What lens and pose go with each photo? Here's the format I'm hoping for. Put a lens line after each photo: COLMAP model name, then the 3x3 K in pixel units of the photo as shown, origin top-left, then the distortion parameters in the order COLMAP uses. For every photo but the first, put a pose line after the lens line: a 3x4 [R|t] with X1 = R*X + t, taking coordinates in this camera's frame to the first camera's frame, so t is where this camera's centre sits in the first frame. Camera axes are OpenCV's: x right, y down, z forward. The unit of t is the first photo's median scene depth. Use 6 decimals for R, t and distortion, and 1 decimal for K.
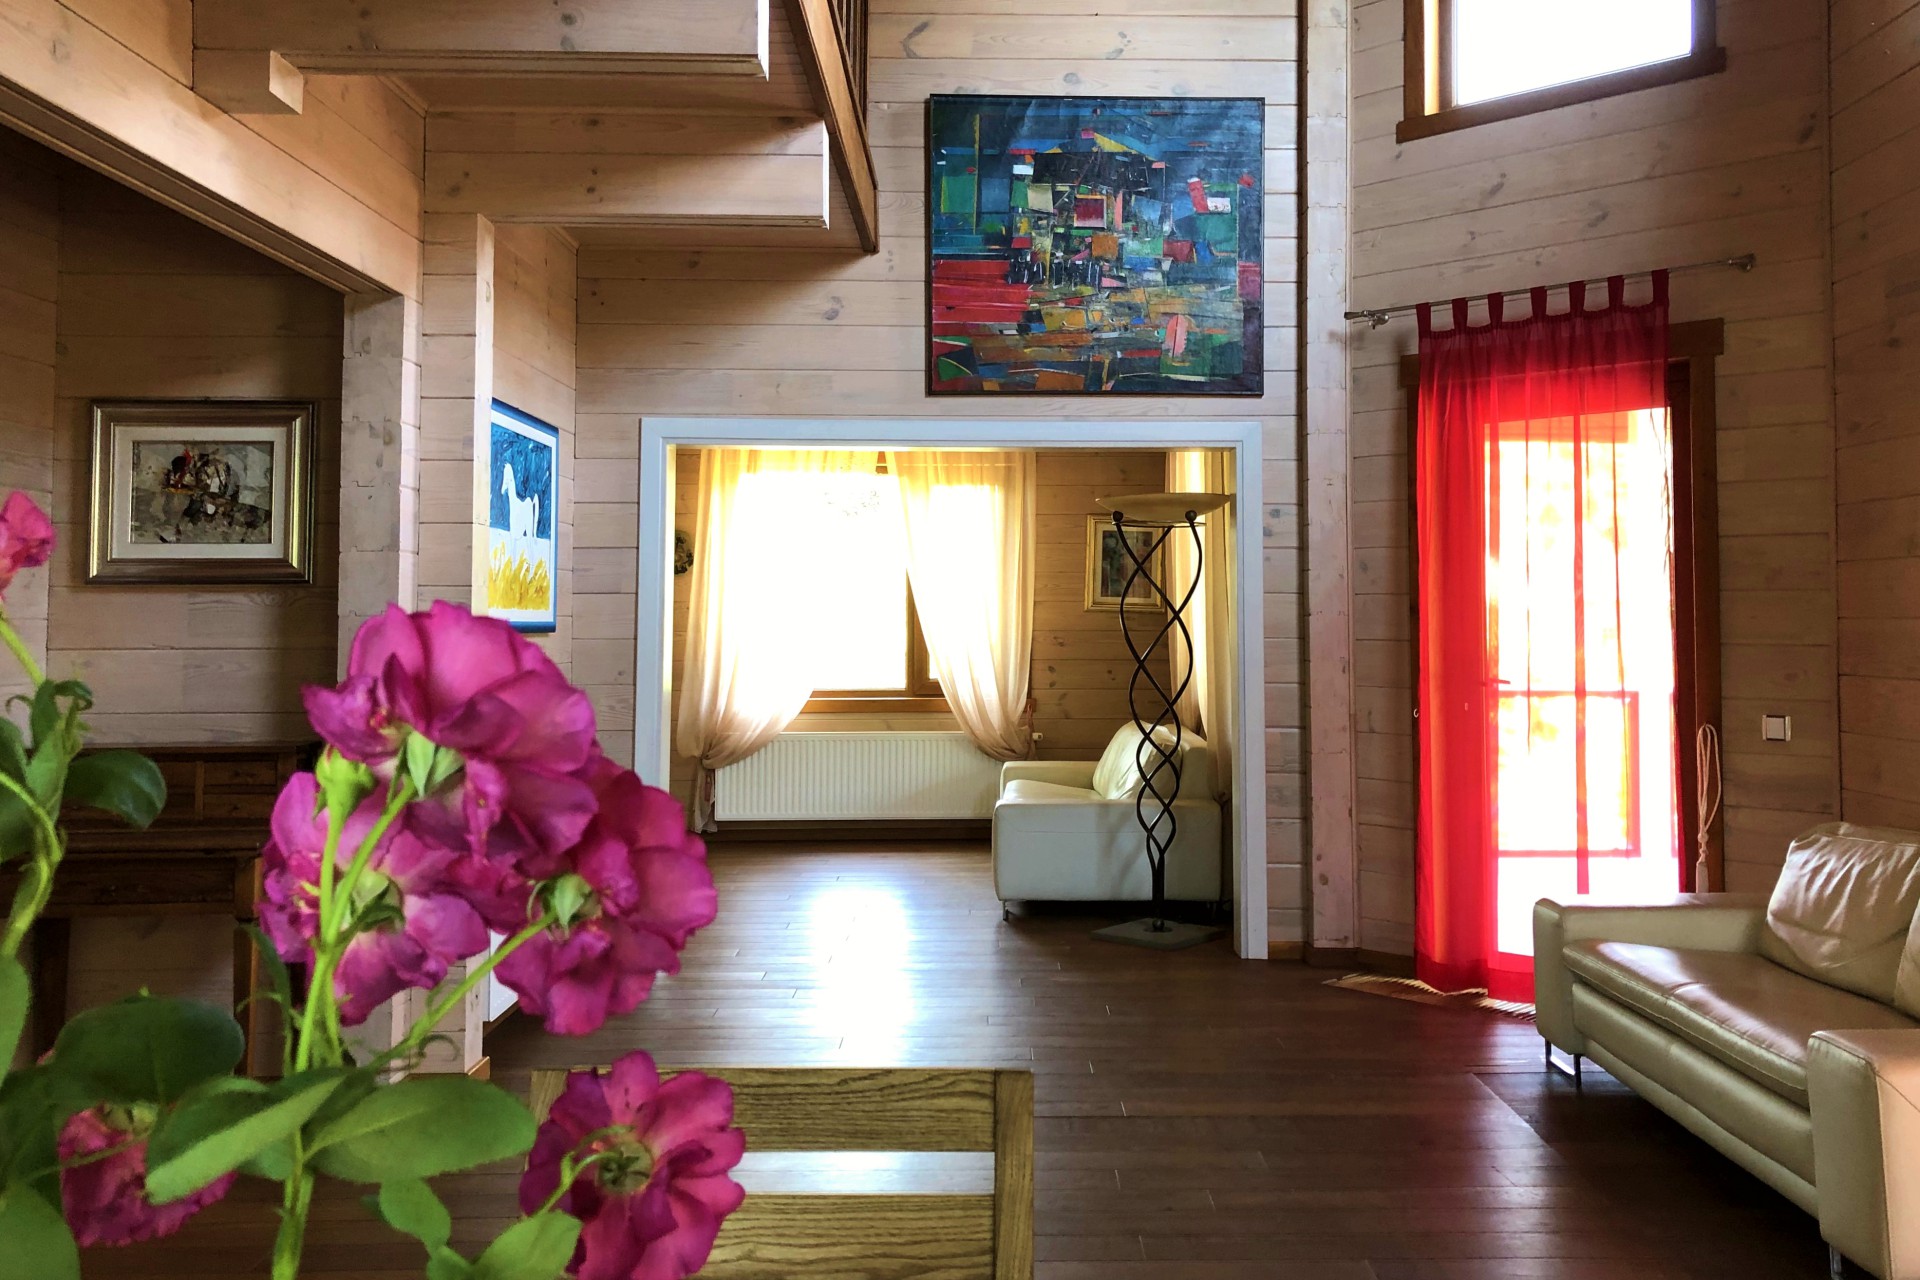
lens RADIAL K [[1722.7, 0, 956.9], [0, 1722.7, 631.7], [0, 0, 1]] dist [-0.015132, -0.037857]
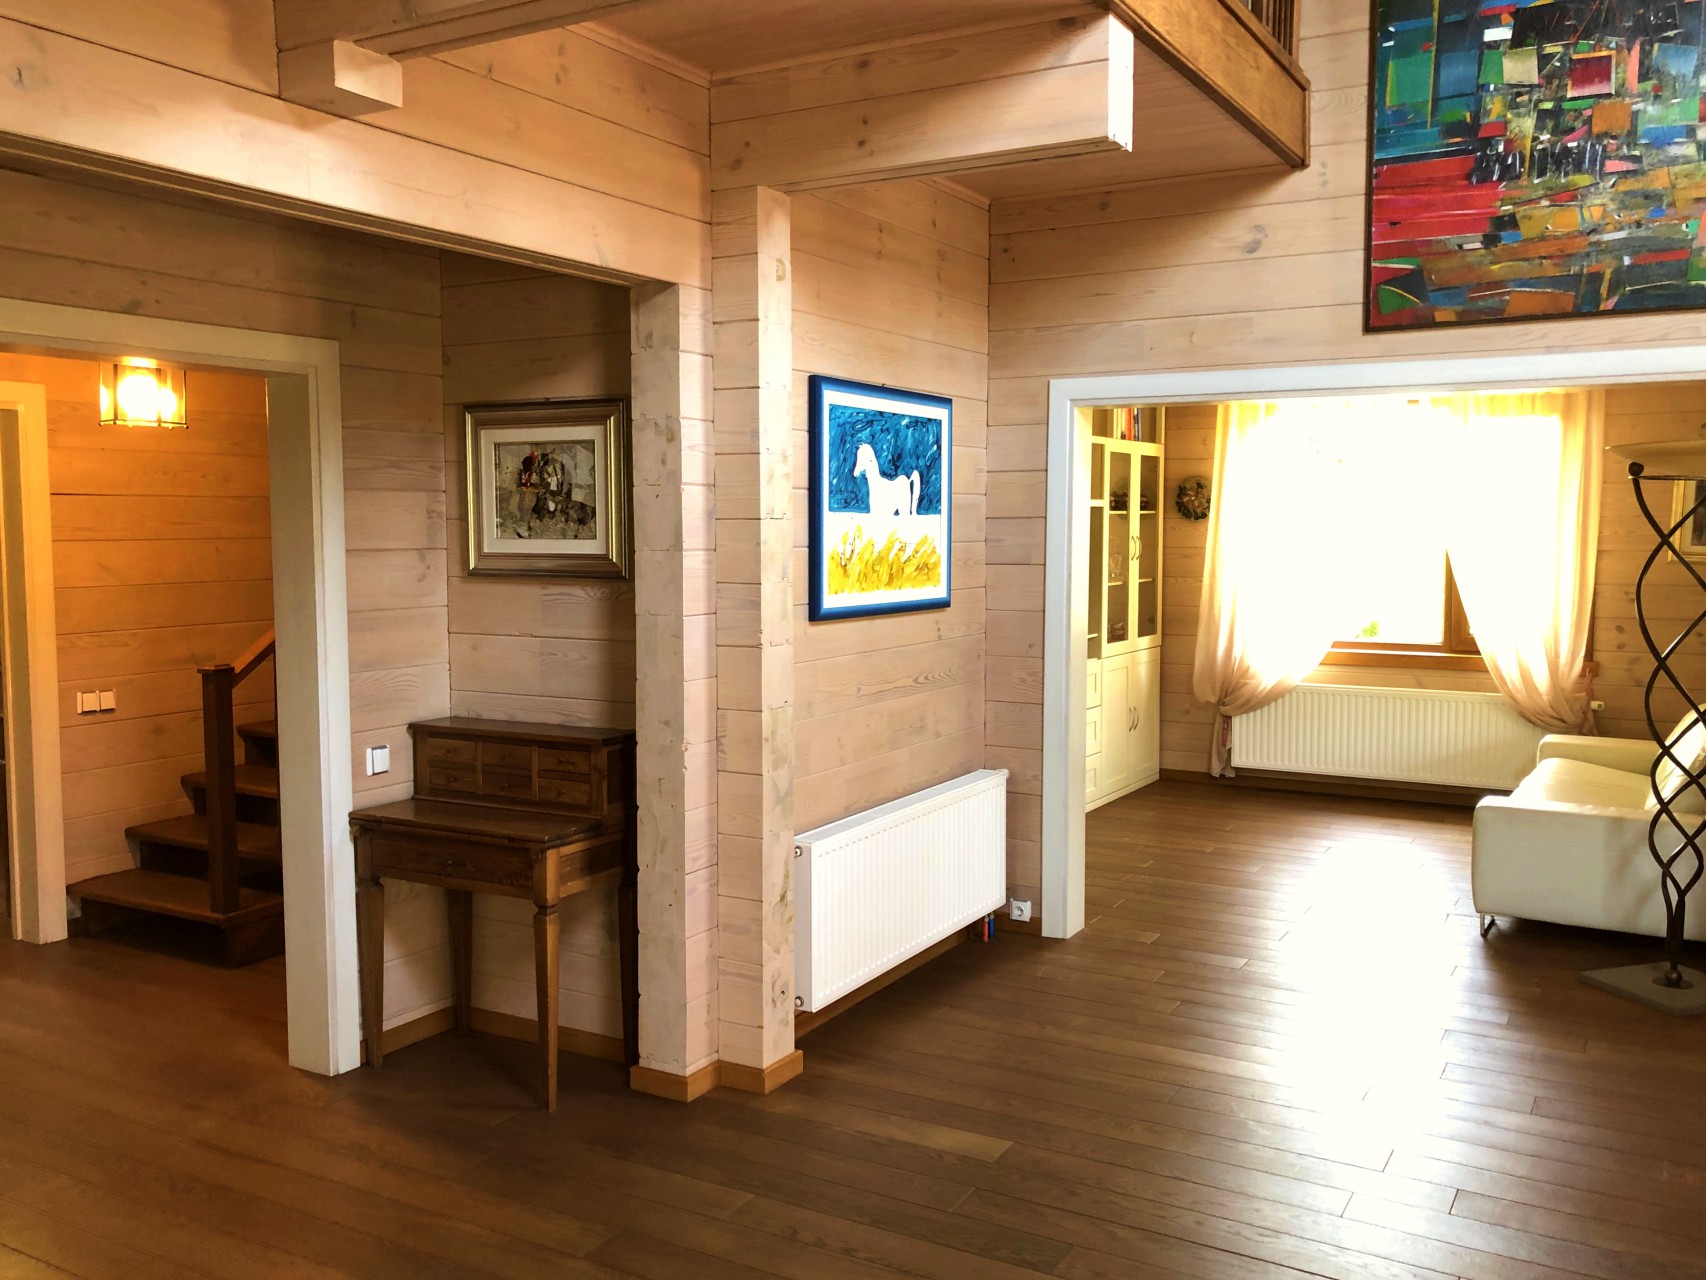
lens RADIAL K [[1412.9, 0, 857.0], [0, 1412.9, 645.4], [0, 0, 1]] dist [0.031928, -0.045385]
pose [[0.853546, 0.042135, -0.519311, 0.137717], [0.004398, 0.996106, 0.088049, -0.047755], [0.520999, -0.077438, 0.850037, 0.271338]]
